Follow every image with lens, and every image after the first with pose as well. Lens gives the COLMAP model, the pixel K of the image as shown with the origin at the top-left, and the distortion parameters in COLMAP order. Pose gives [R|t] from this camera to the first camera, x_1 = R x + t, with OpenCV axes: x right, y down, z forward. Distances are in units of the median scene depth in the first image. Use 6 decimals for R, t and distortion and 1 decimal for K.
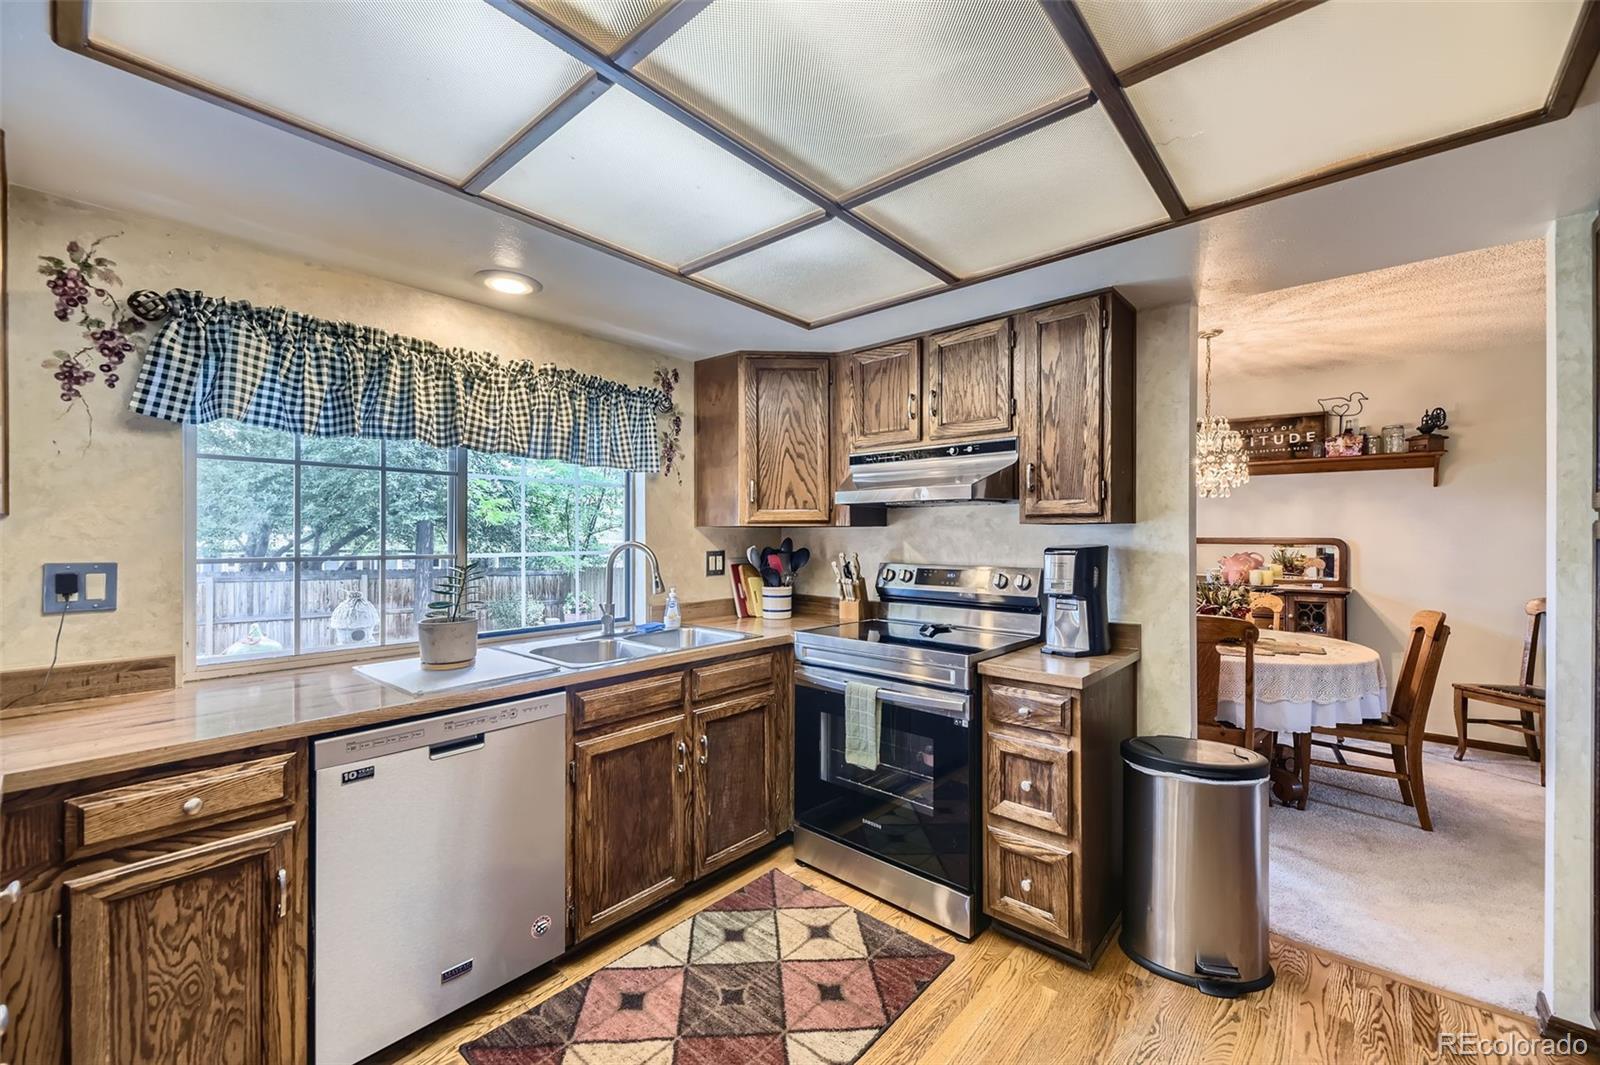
lens RADIAL K [[650.2, 0, 805.1], [0, 650.2, 534.4], [0, 0, 1]] dist [0.019976, -0.003588]
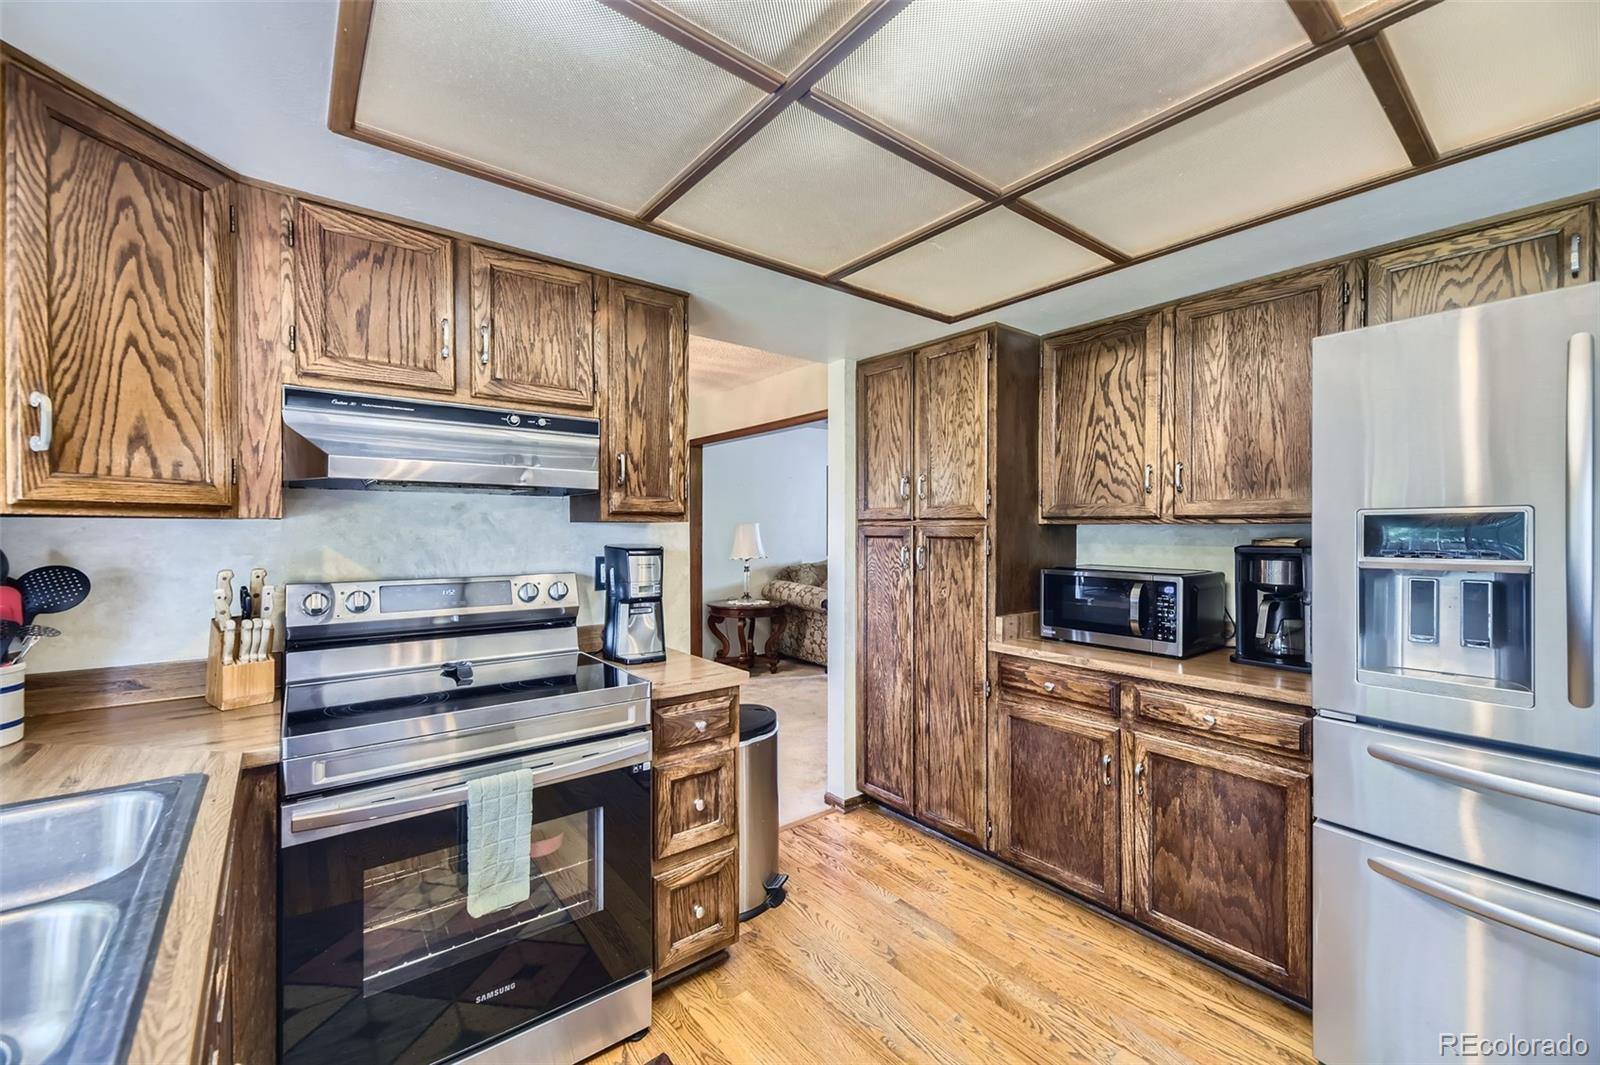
lens RADIAL K [[650.2, 0, 805.4], [0, 650.2, 530.9], [0, 0, 1]] dist [0.019976, -0.003588]
pose [[0.169888, -0.001565, 0.985462, -0.481782], [-0.002654, 0.999994, 0.002045, -0.006528], [-0.985460, -0.002963, 0.169883, 0.607766]]
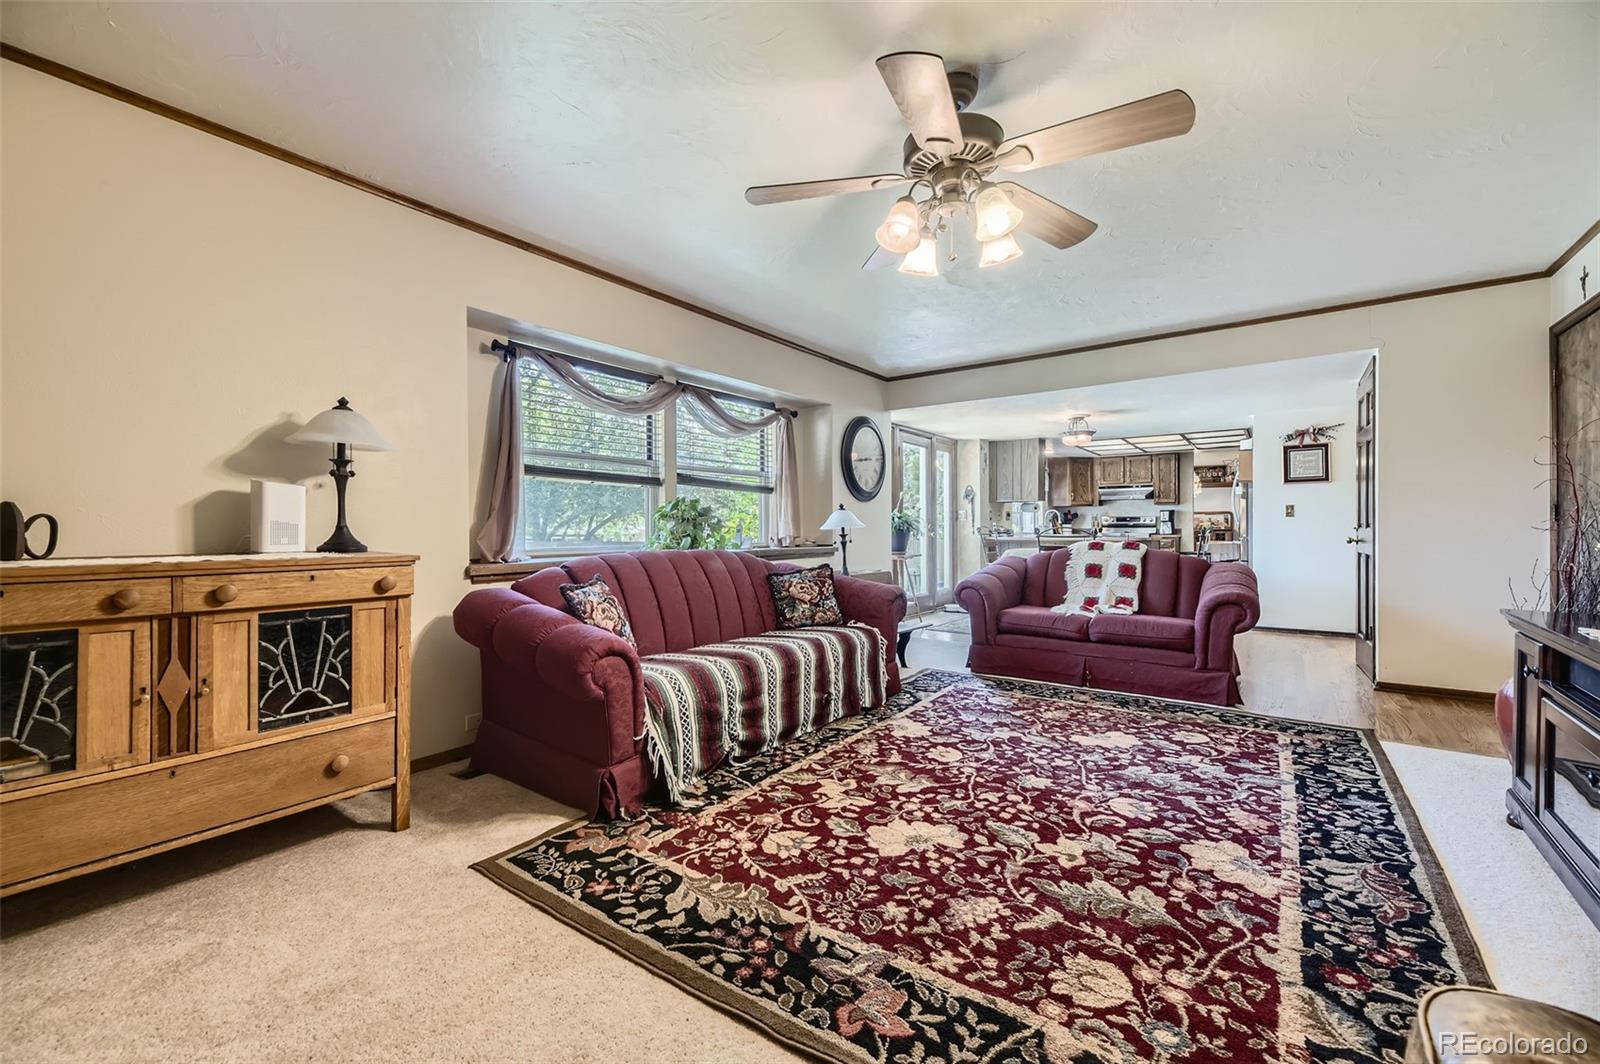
lens RADIAL K [[650.2, 0, 798.1], [0, 650.2, 529.4], [0, 0, 1]] dist [0.019976, -0.003588]
pose [[0.996892, -0.004126, 0.078673, -2.343184], [0.003549, 0.999966, 0.007477, 0.106813], [-0.078701, -0.007174, 0.996872, -3.091630]]
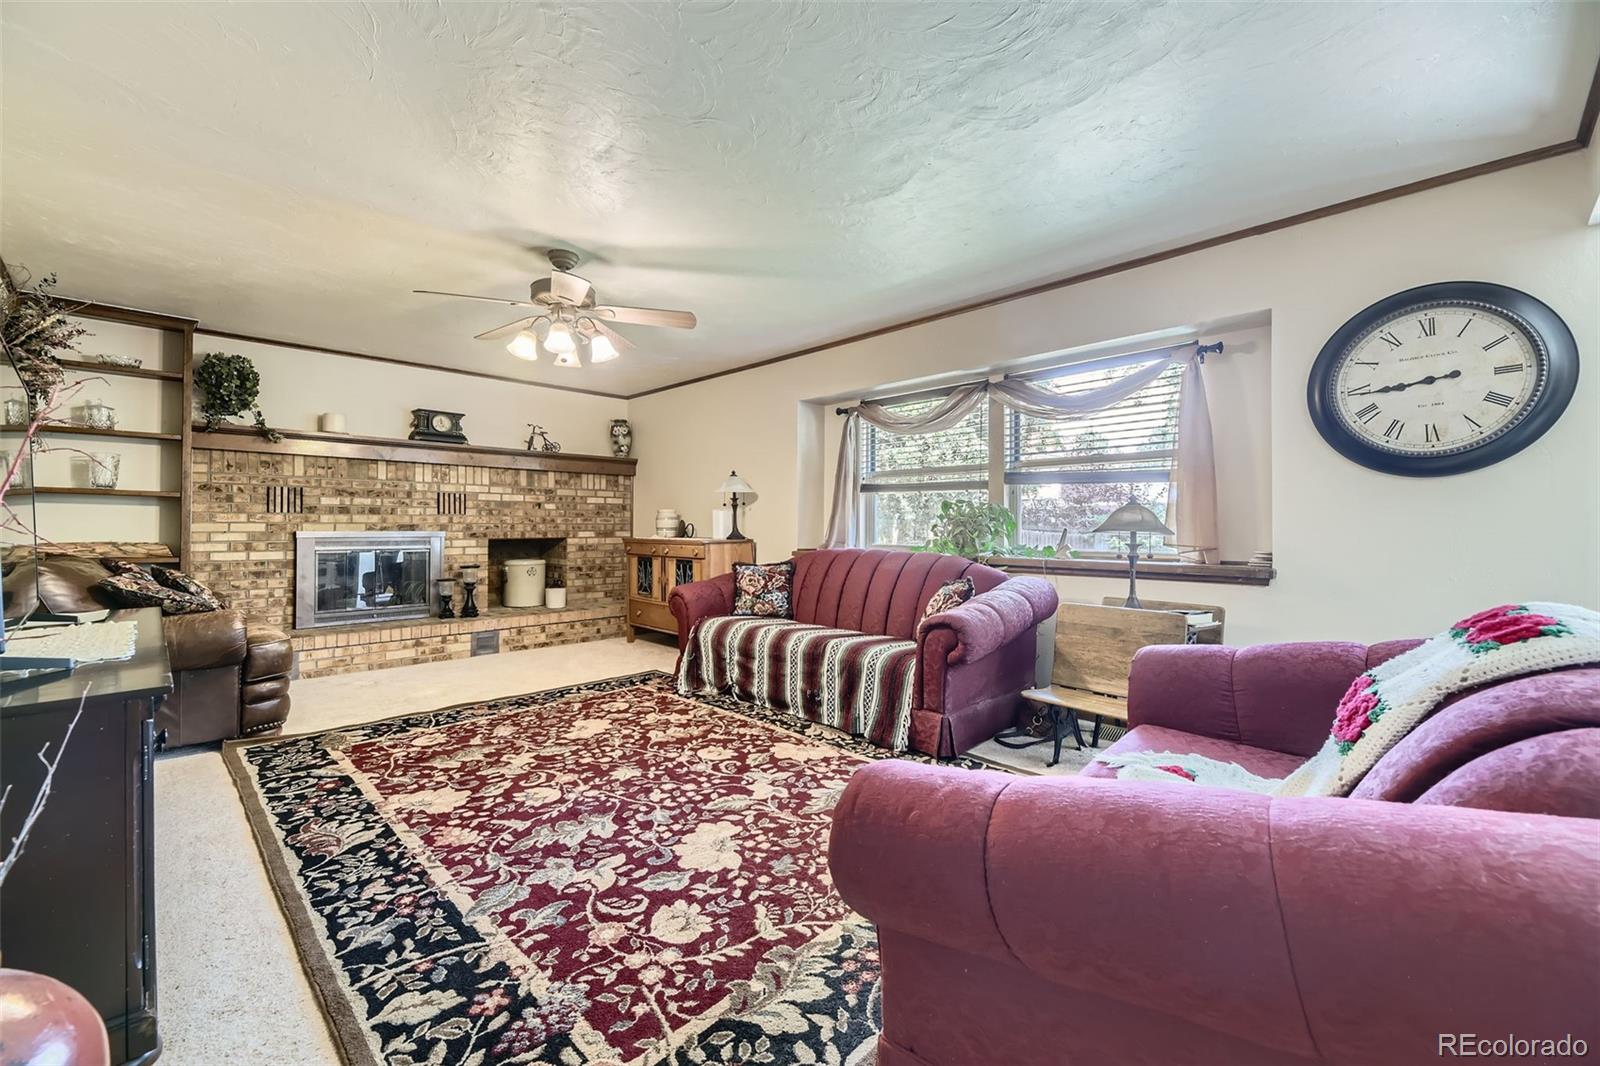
lens RADIAL K [[650.2, 0, 794.0], [0, 650.2, 528.6], [0, 0, 1]] dist [0.019976, -0.003588]
pose [[-0.074071, 0.003077, -0.997248, -0.664362], [0.000234, 0.999995, 0.003068, 0.103545], [0.997253, -0.000006, -0.074071, -1.587268]]
